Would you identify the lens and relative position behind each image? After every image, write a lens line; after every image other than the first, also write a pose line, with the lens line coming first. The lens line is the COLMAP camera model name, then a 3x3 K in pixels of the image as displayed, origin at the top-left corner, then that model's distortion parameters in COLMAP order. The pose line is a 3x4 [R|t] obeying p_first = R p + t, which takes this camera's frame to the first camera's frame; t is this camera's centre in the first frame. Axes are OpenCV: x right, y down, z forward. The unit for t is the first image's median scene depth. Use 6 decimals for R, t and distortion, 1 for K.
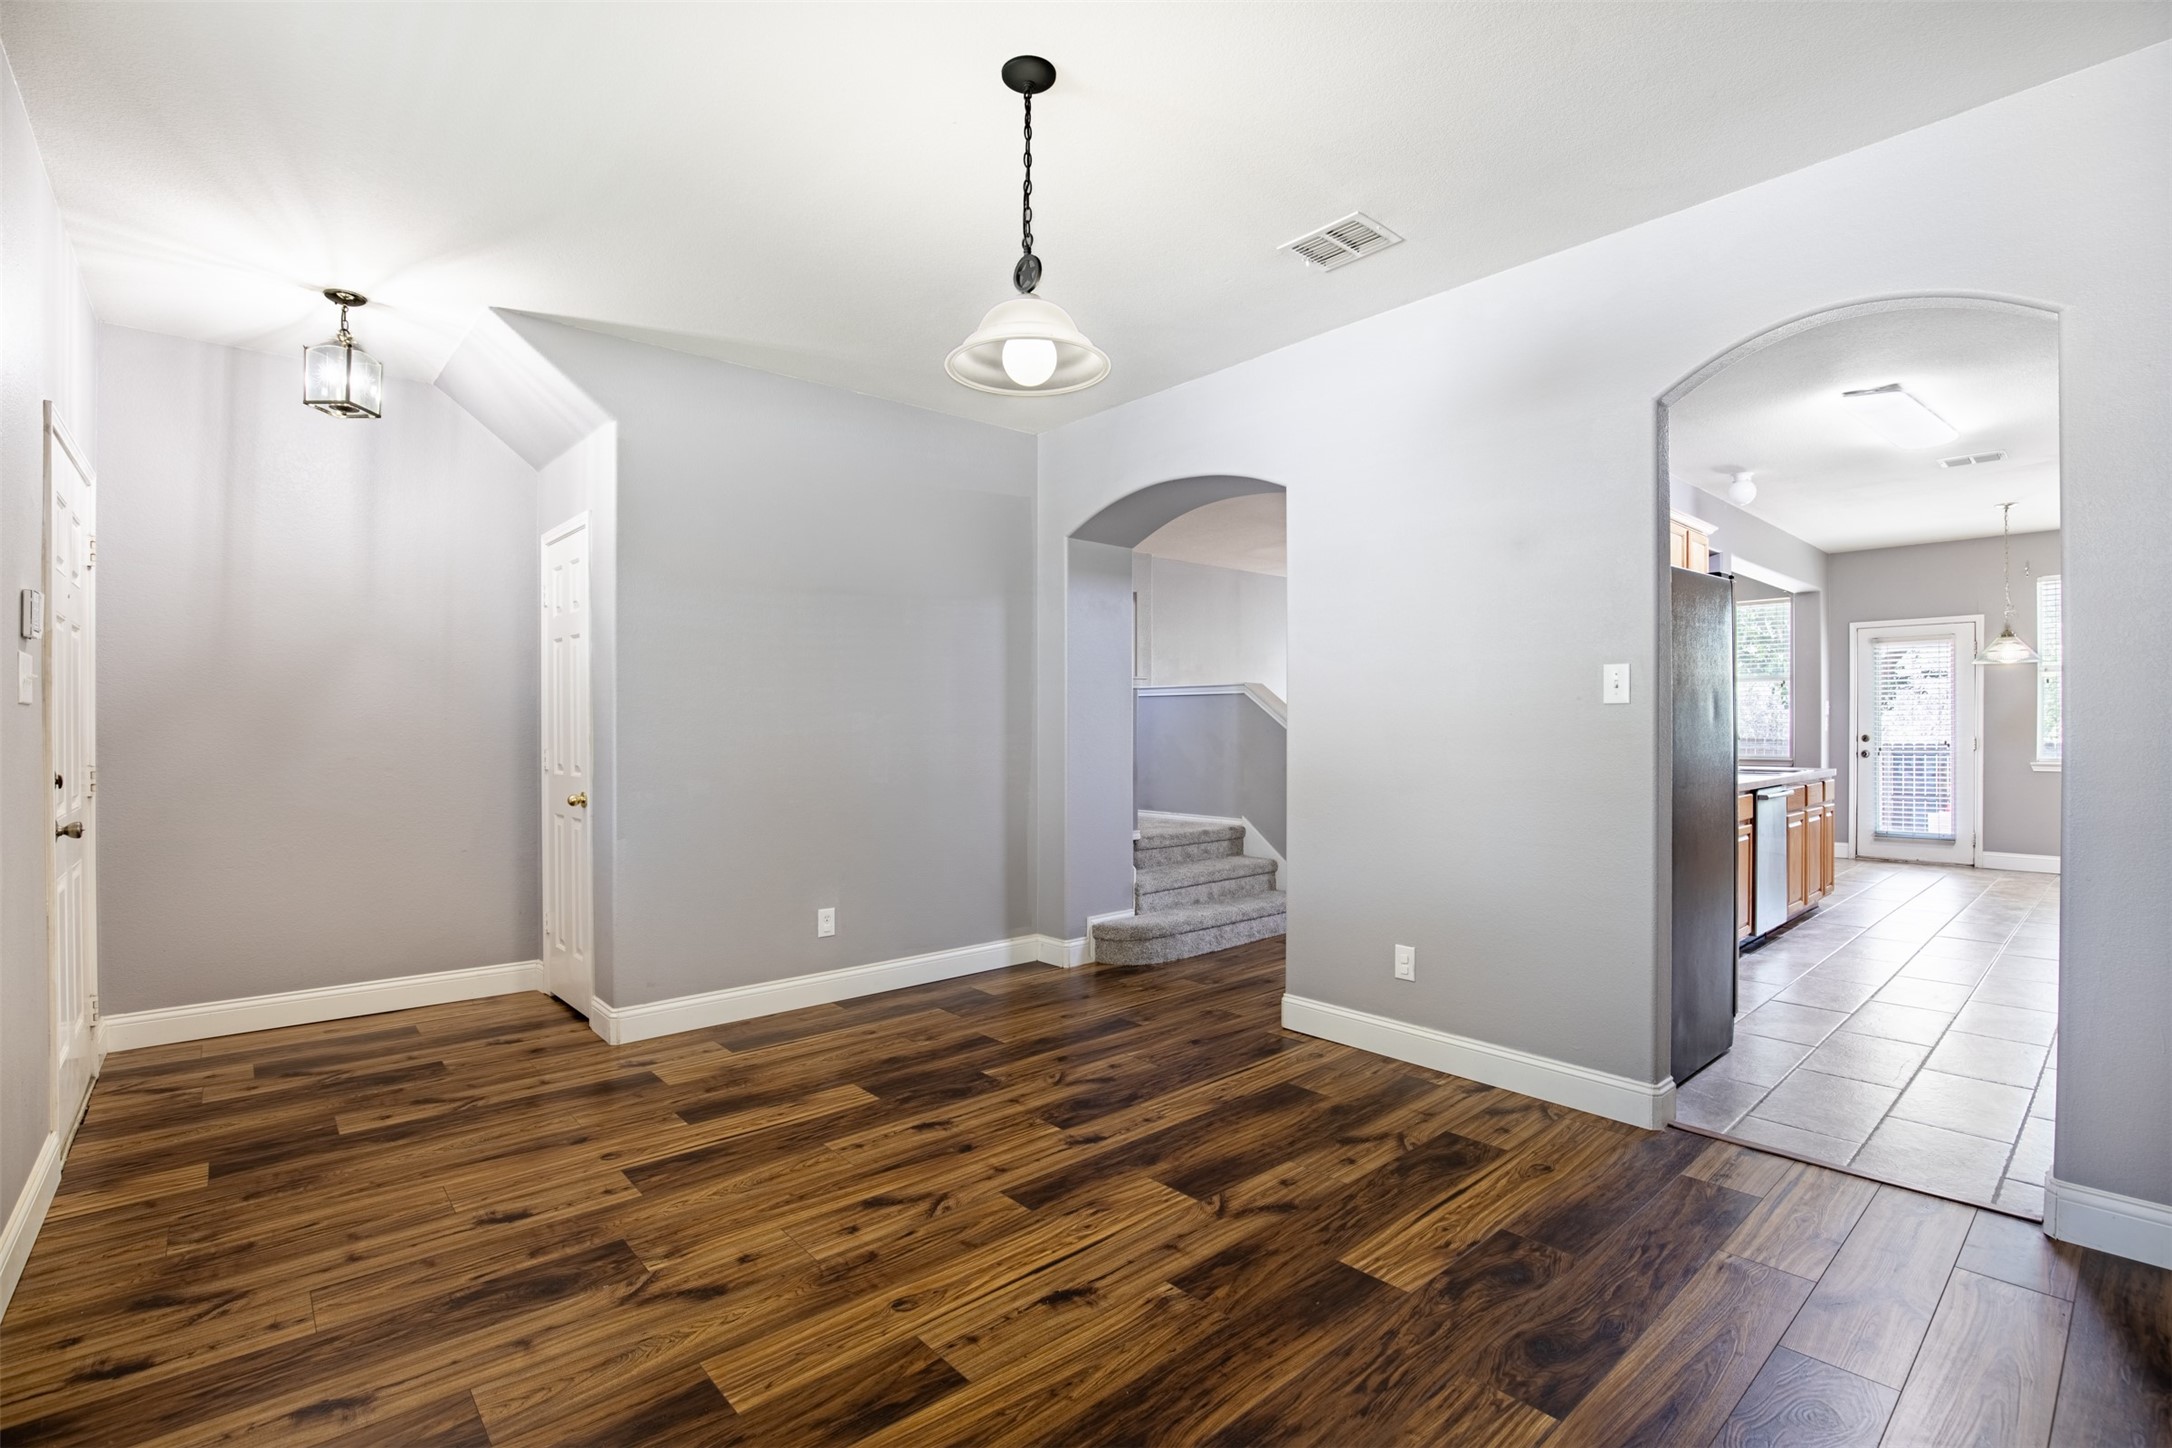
lens RADIAL K [[986.4, 0, 1080.9], [0, 986.4, 730.6], [0, 0, 1]] dist [-0.040081, 0.007673]
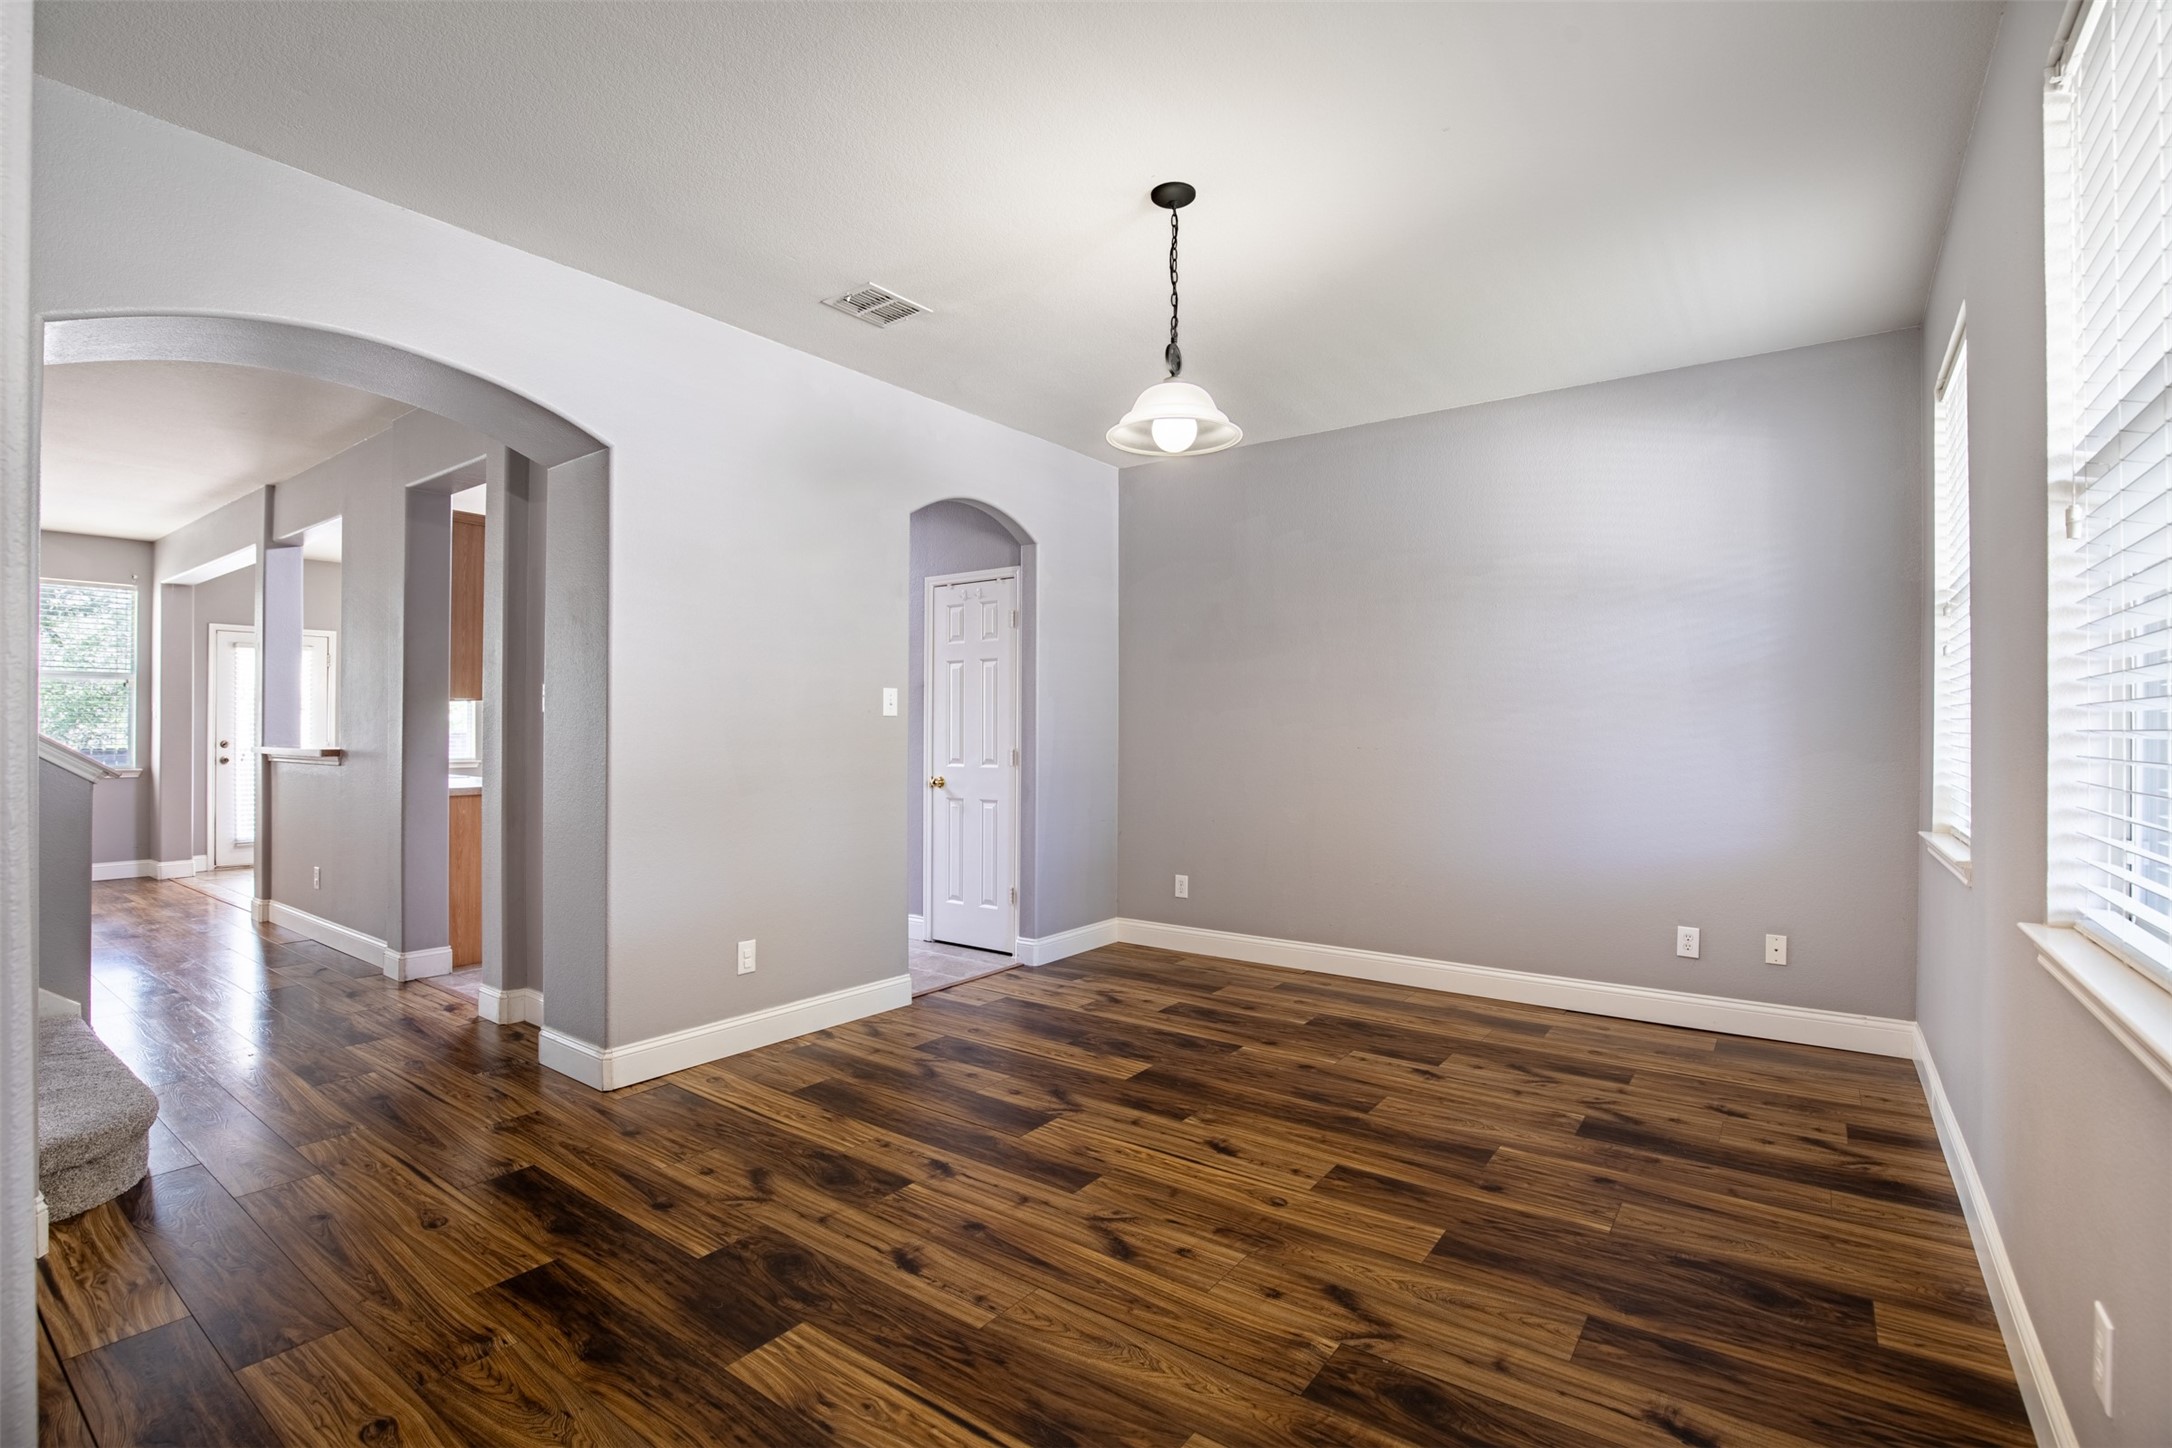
lens RADIAL K [[998.7, 0, 1086.0], [0, 998.7, 731.2], [0, 0, 1]] dist [-0.031122, -0.000164]
pose [[-0.213772, 0.002233, 0.976881, -0.889576], [0.003352, 0.999993, -0.001552, -0.002276], [-0.976878, 0.002942, -0.213778, 0.986476]]
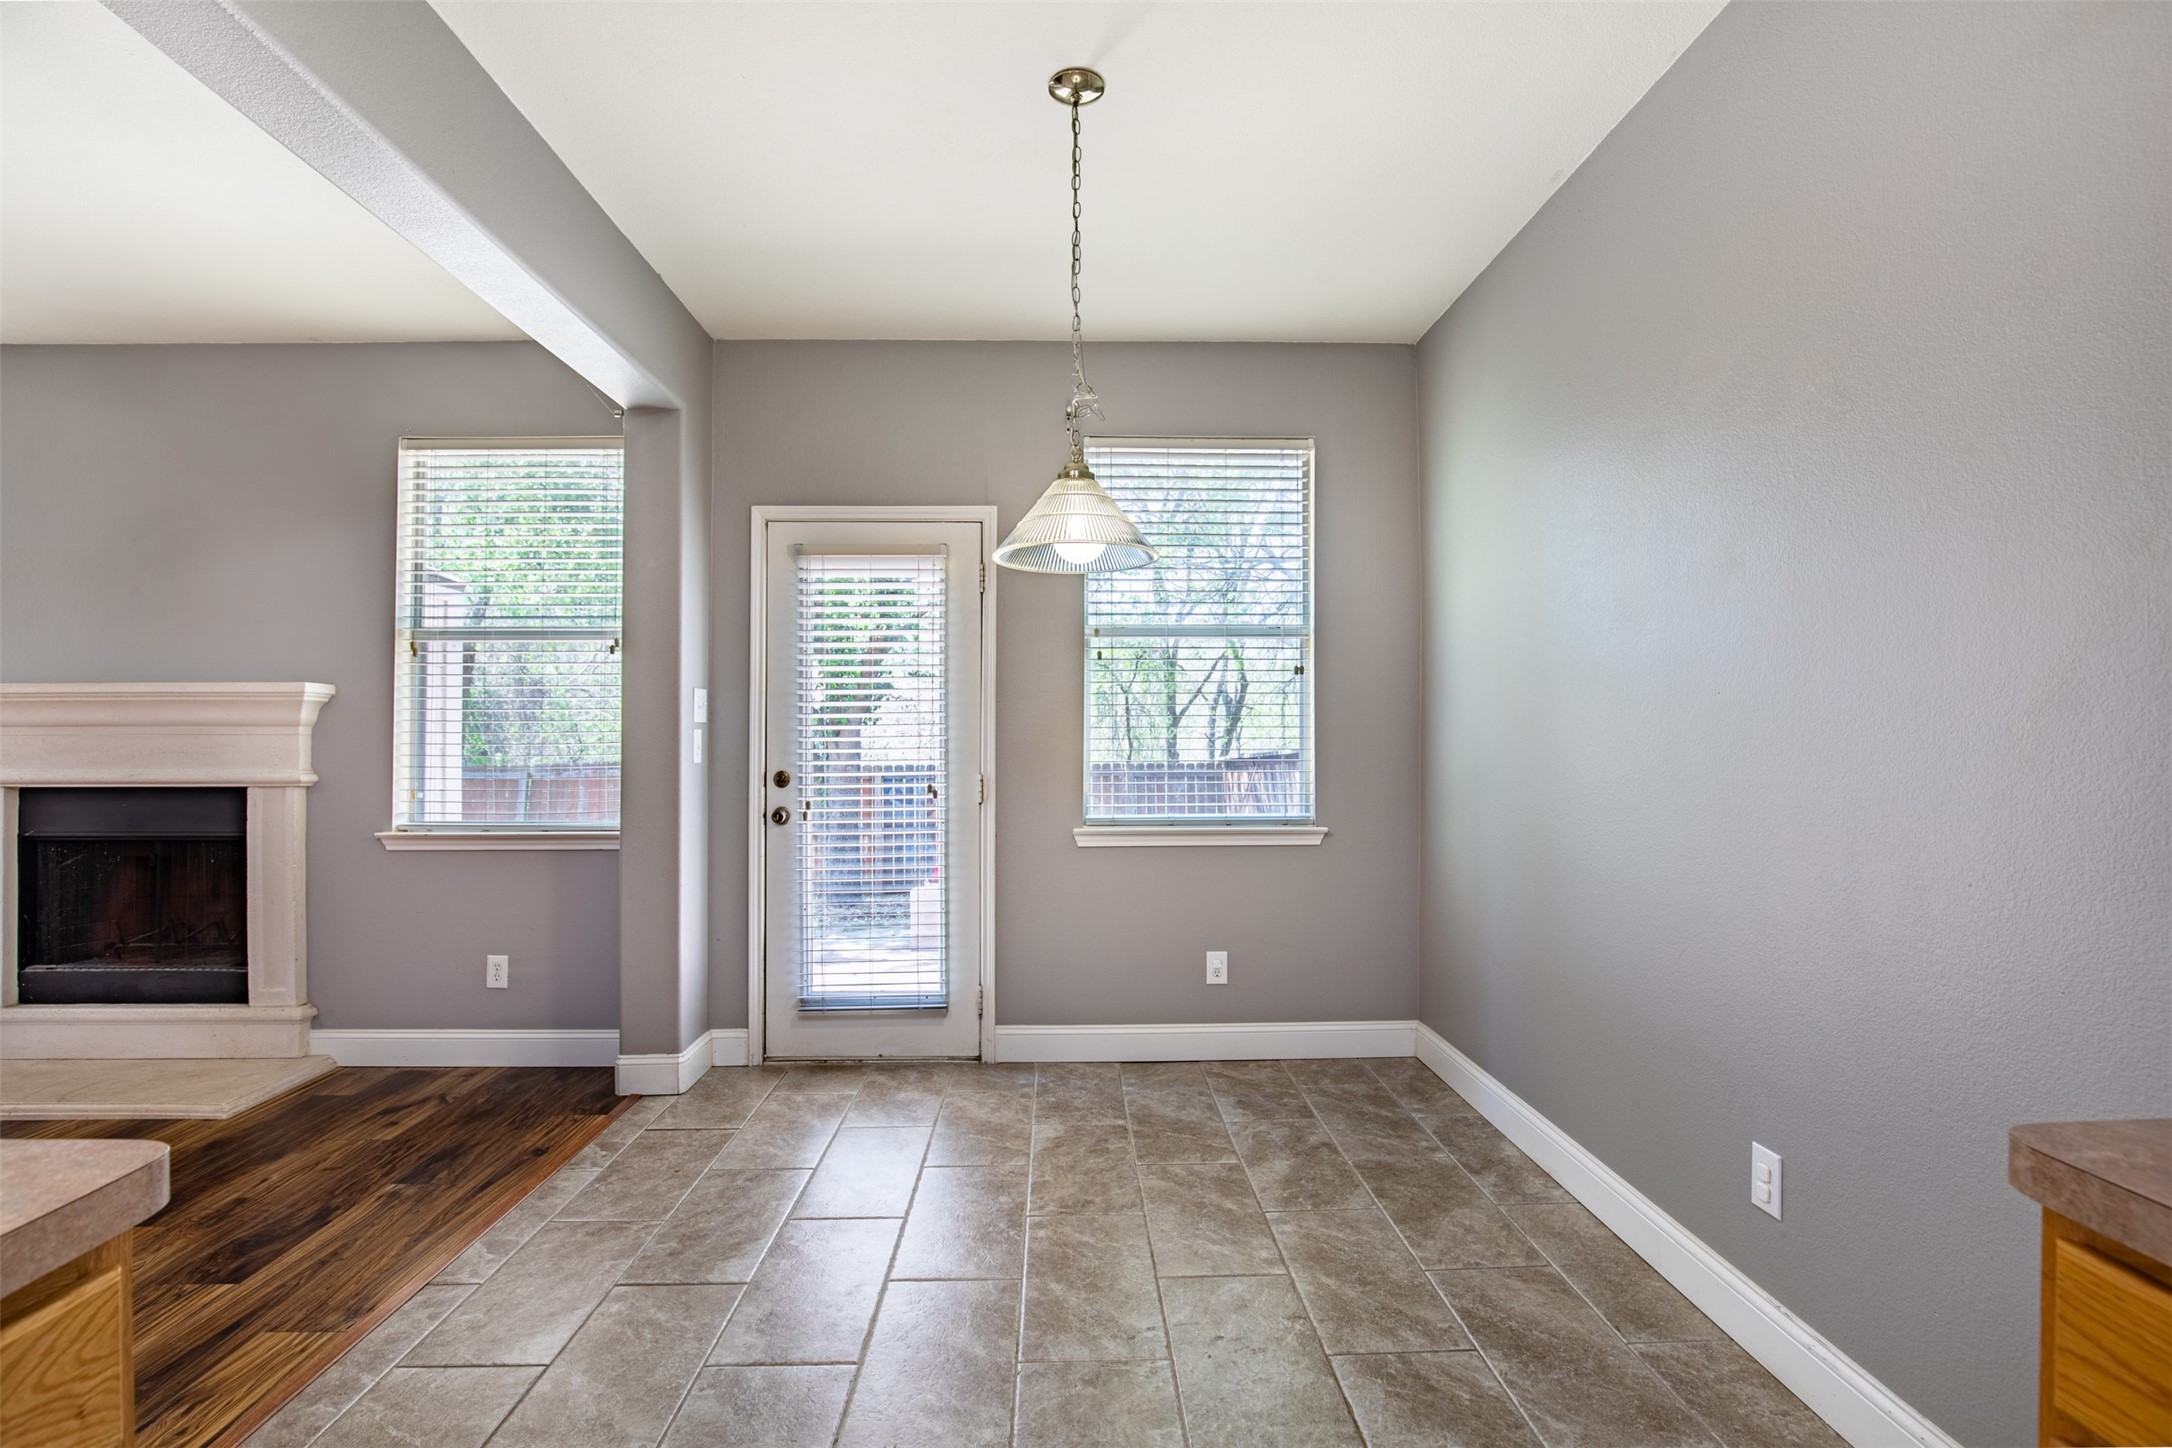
lens RADIAL K [[1002.1, 0, 1086.0], [0, 1002.1, 724.0], [0, 0, 1]] dist [-0.034750, 0.008140]
pose [[0.635966, 0.013709, 0.771595, 1.520267], [0.002960, 0.999792, -0.020204, -0.019101], [-0.771712, 0.015133, 0.635793, 1.674435]]
